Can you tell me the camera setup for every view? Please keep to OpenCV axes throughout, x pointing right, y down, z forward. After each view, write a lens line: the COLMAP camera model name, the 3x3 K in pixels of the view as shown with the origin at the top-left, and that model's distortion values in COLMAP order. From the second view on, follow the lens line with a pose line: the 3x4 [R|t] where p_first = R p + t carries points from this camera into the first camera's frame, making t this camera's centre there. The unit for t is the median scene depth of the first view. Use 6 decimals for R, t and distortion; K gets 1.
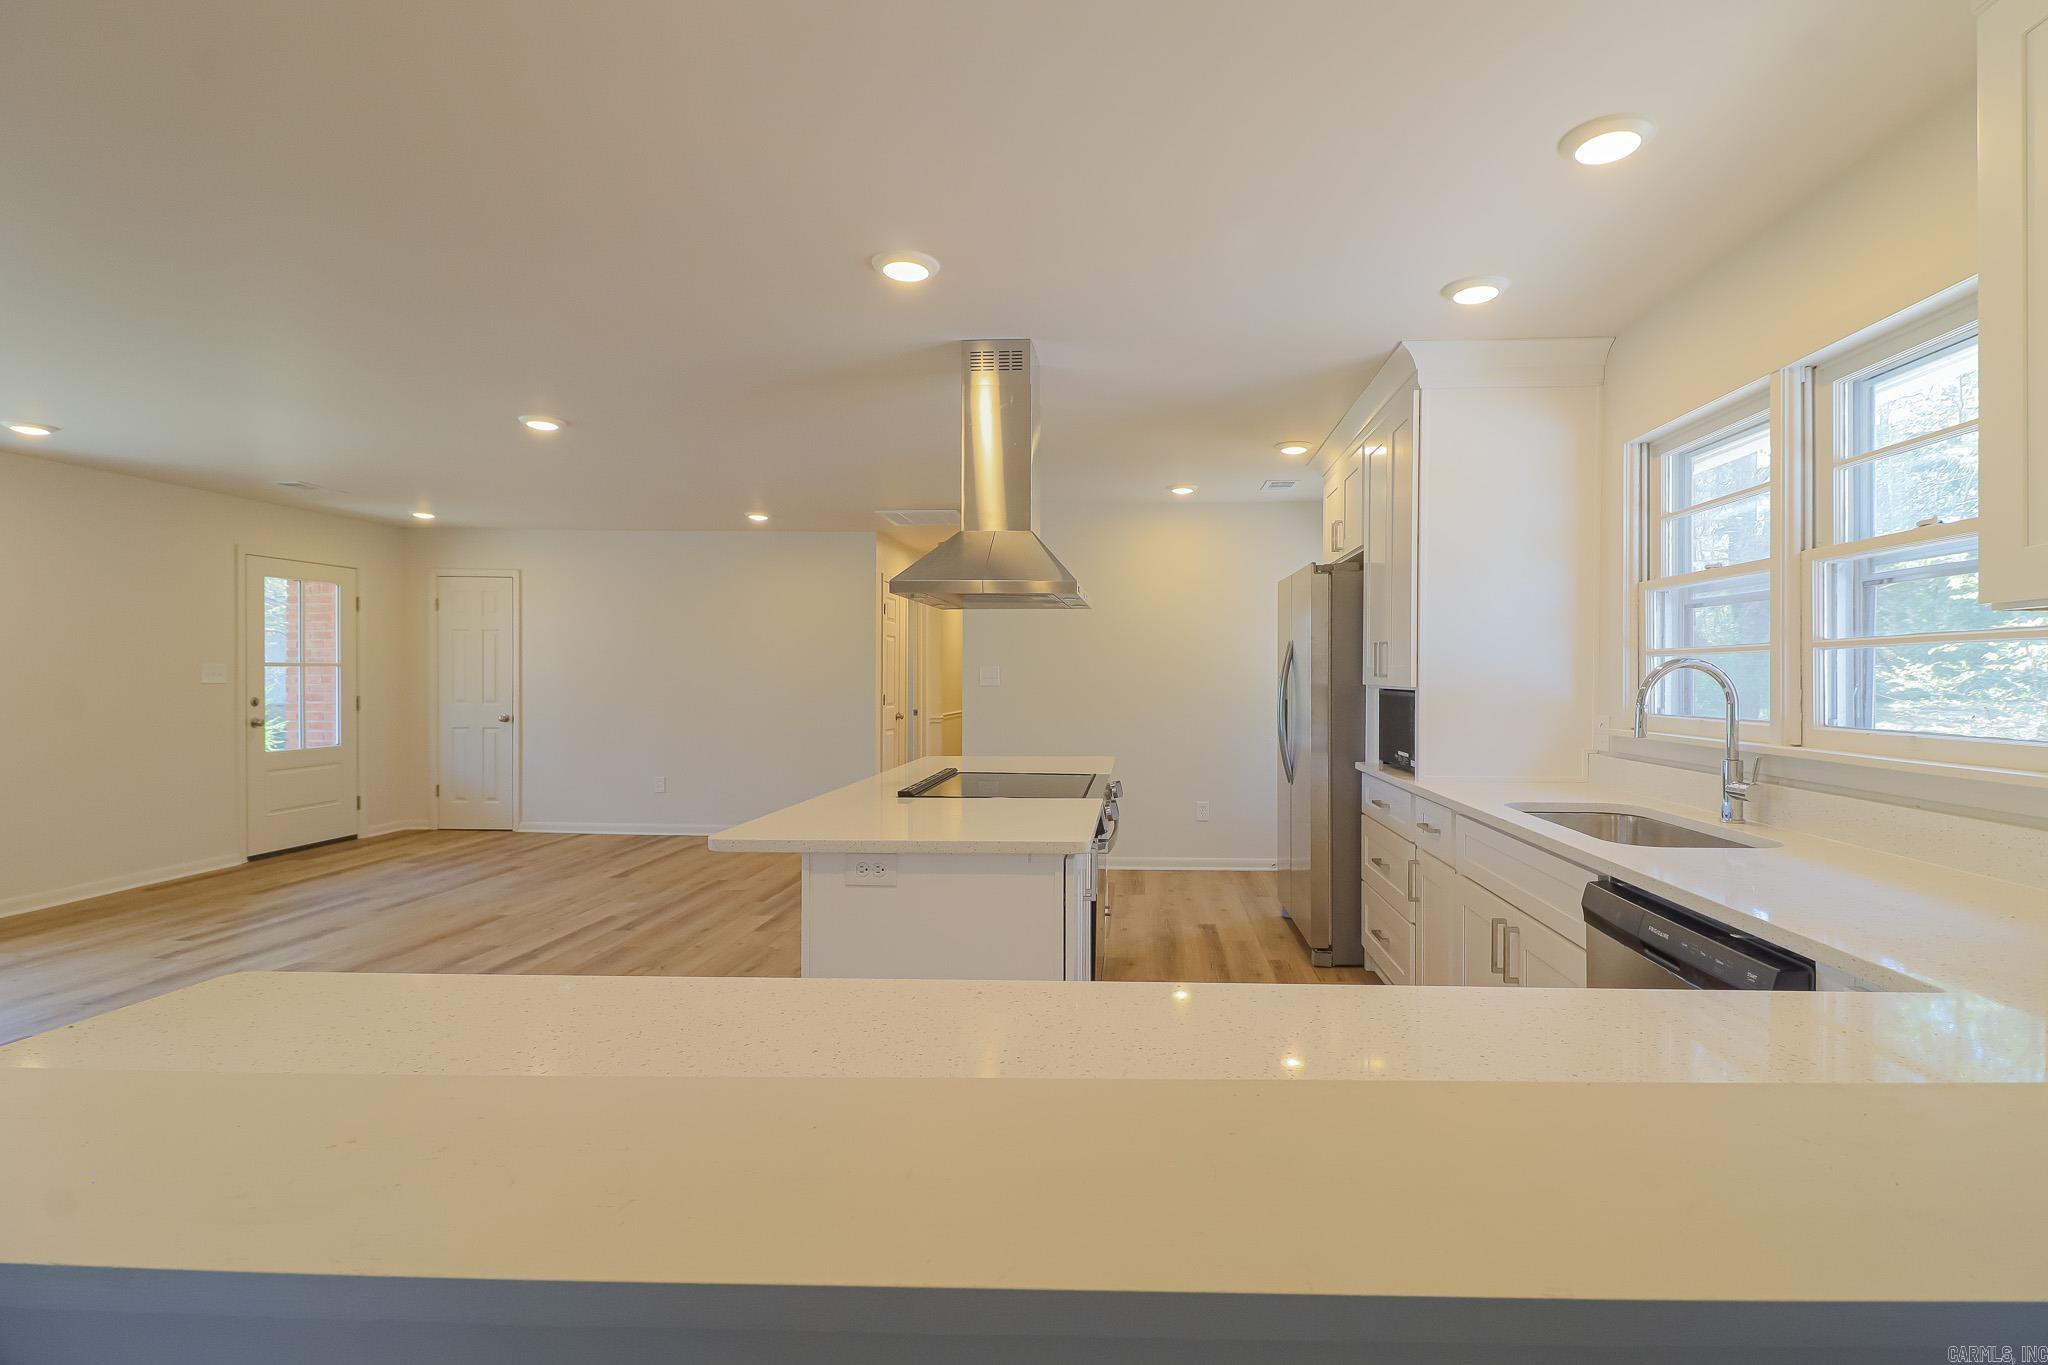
lens RADIAL K [[960.8, 0, 1068.2], [0, 960.8, 688.9], [0, 0, 1]] dist [0.012676, -0.007145]
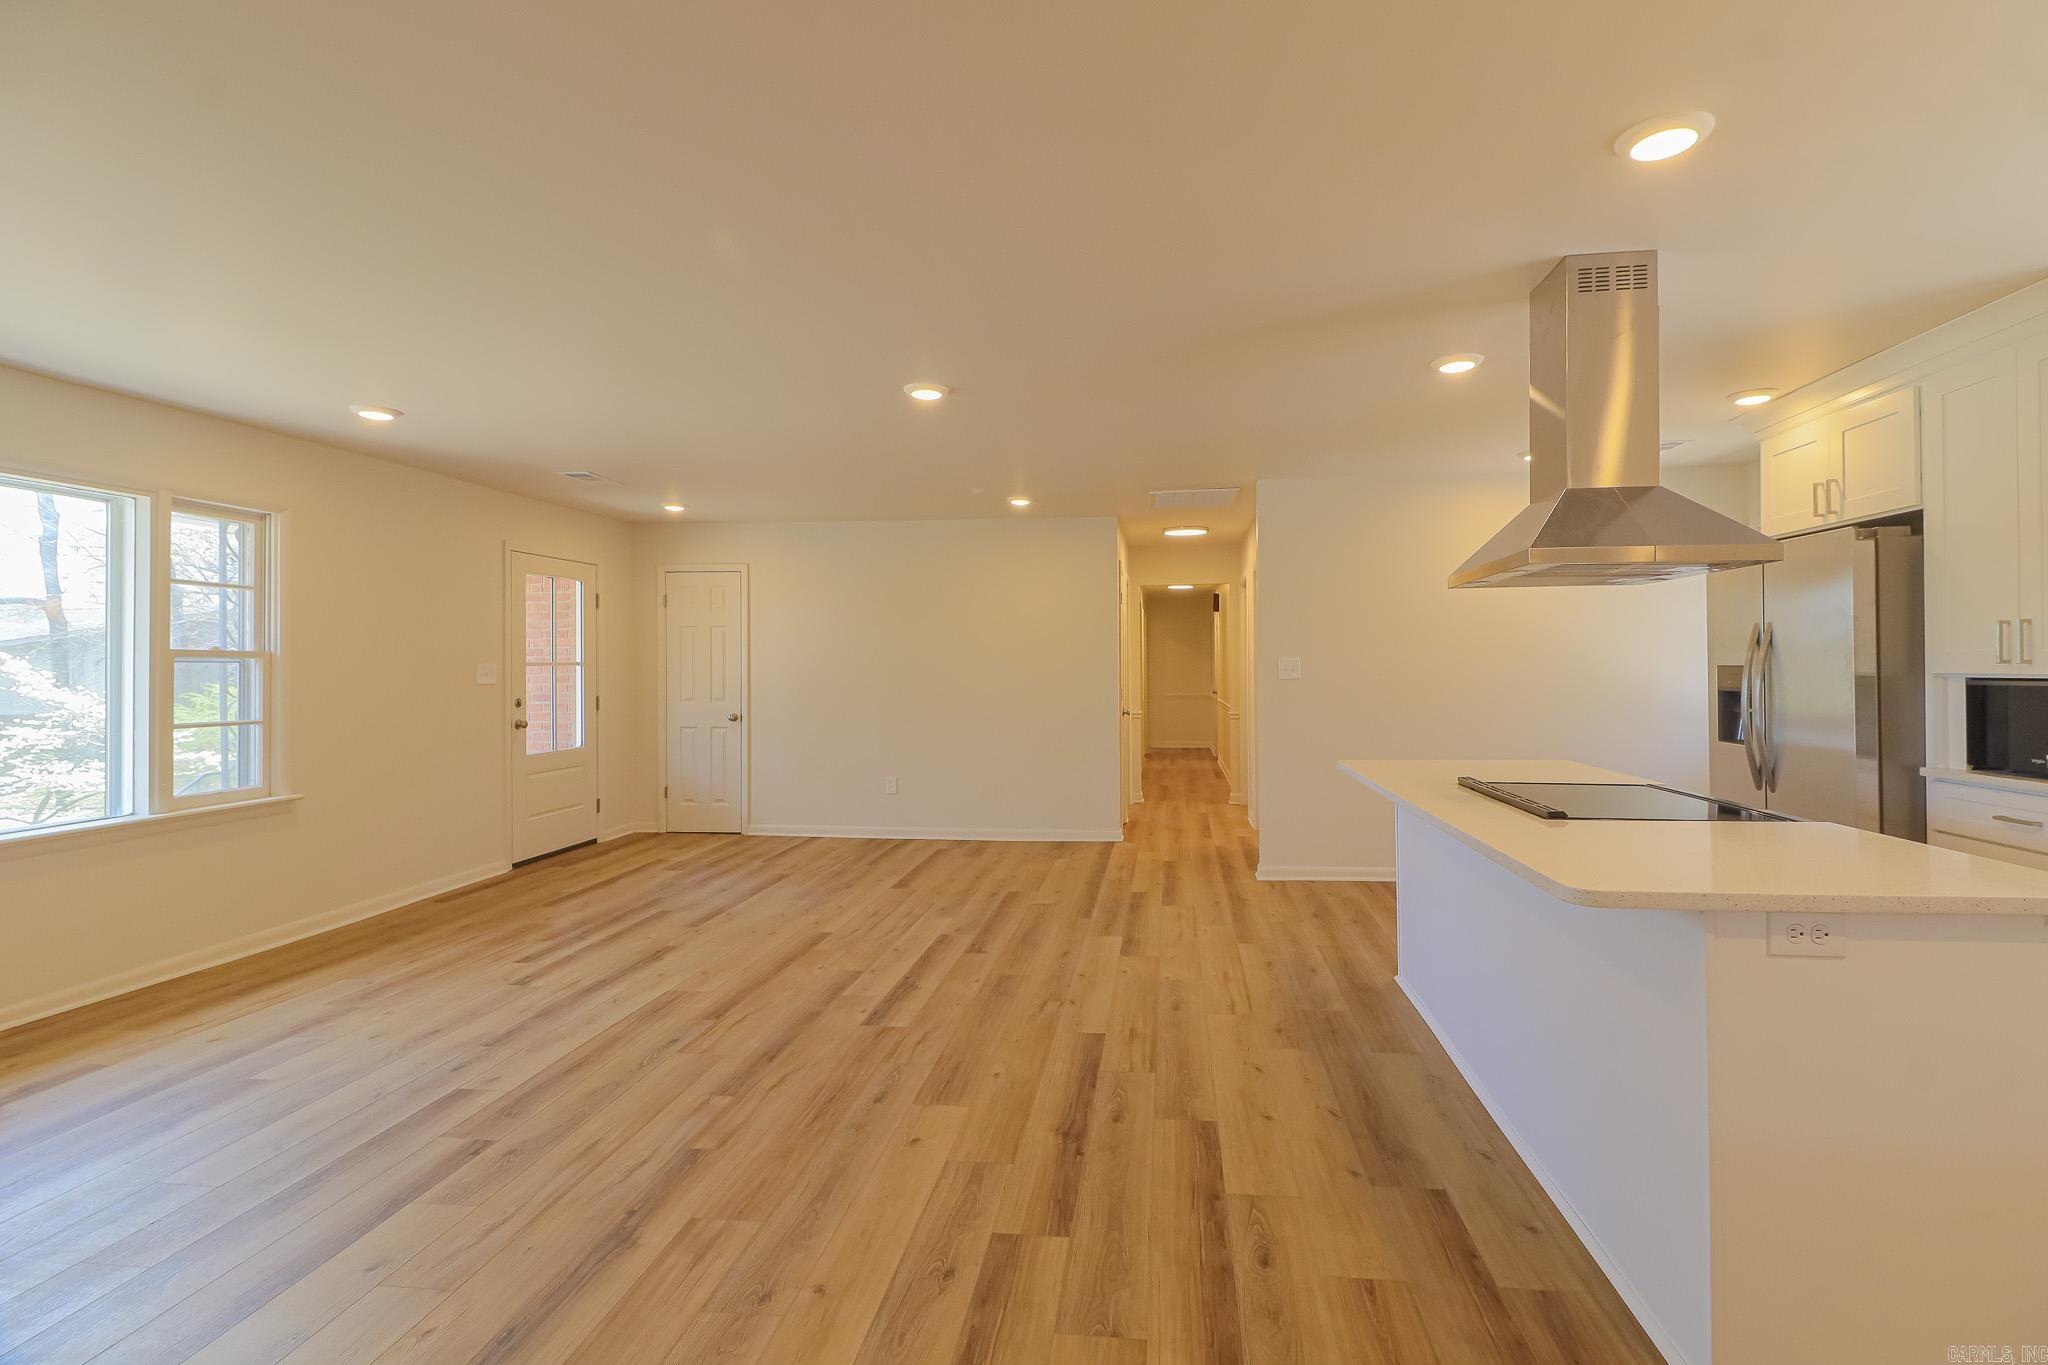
lens RADIAL K [[960.8, 0, 1071.9], [0, 960.8, 673.3], [0, 0, 1]] dist [0.012676, -0.007145]
pose [[0.997695, -0.010286, -0.067073, -0.223481], [0.009716, 0.999914, -0.008810, -0.002312], [0.067158, 0.008138, 0.997709, 0.074993]]
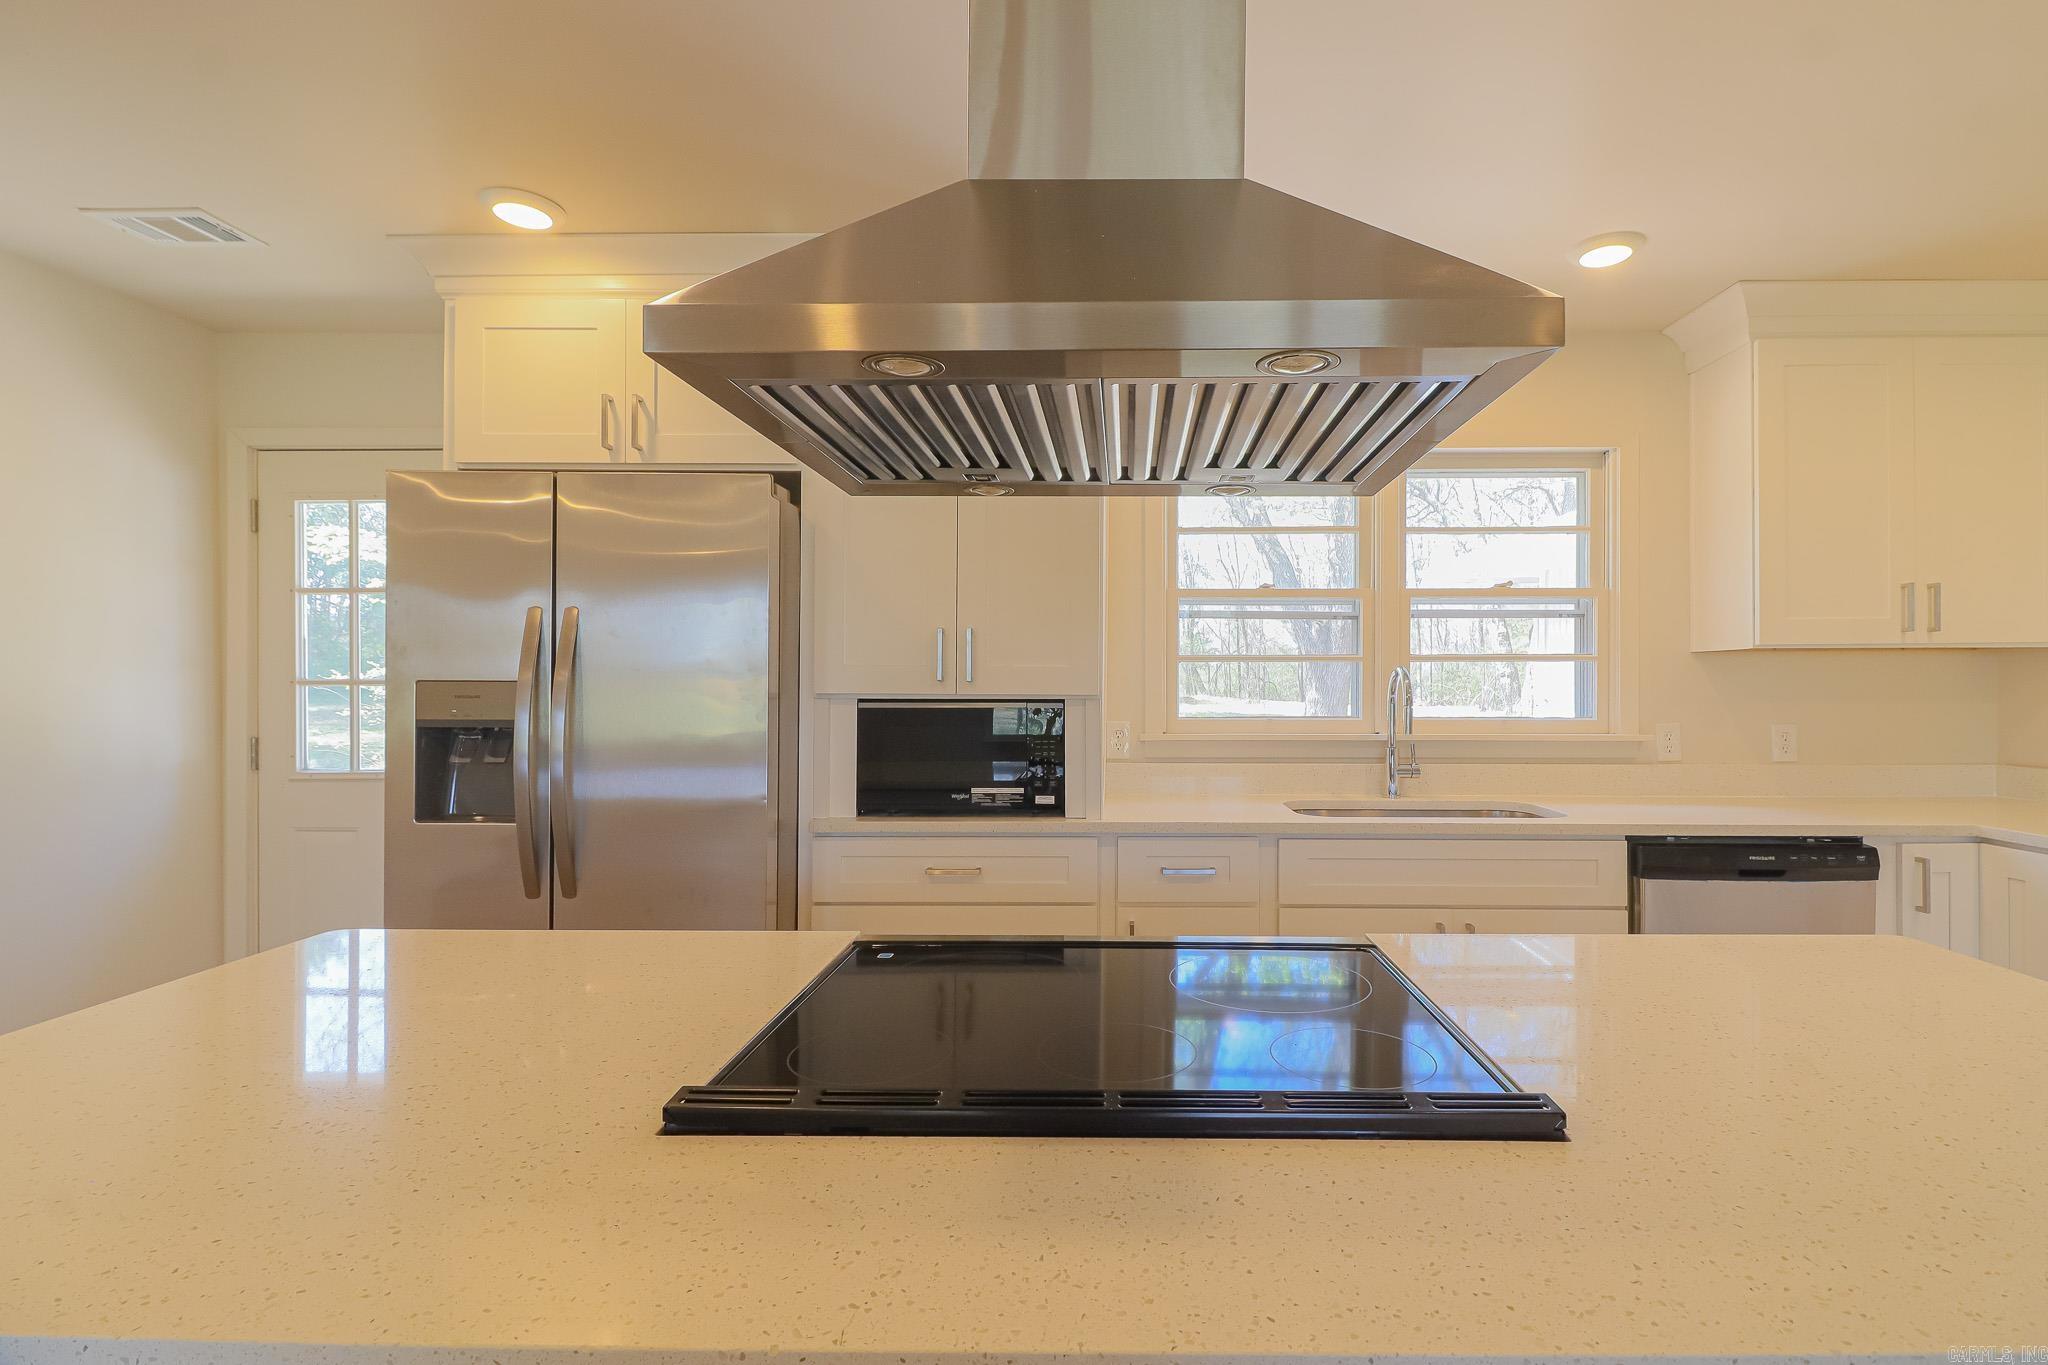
lens RADIAL K [[960.8, 0, 1088.9], [0, 960.8, 686.3], [0, 0, 1]] dist [0.012676, -0.007145]
pose [[-0.025013, 0.002262, 0.999685, -0.187867], [0.010227, 0.999946, -0.002007, -0.003250], [-0.999635, 0.010173, -0.025035, 0.501536]]
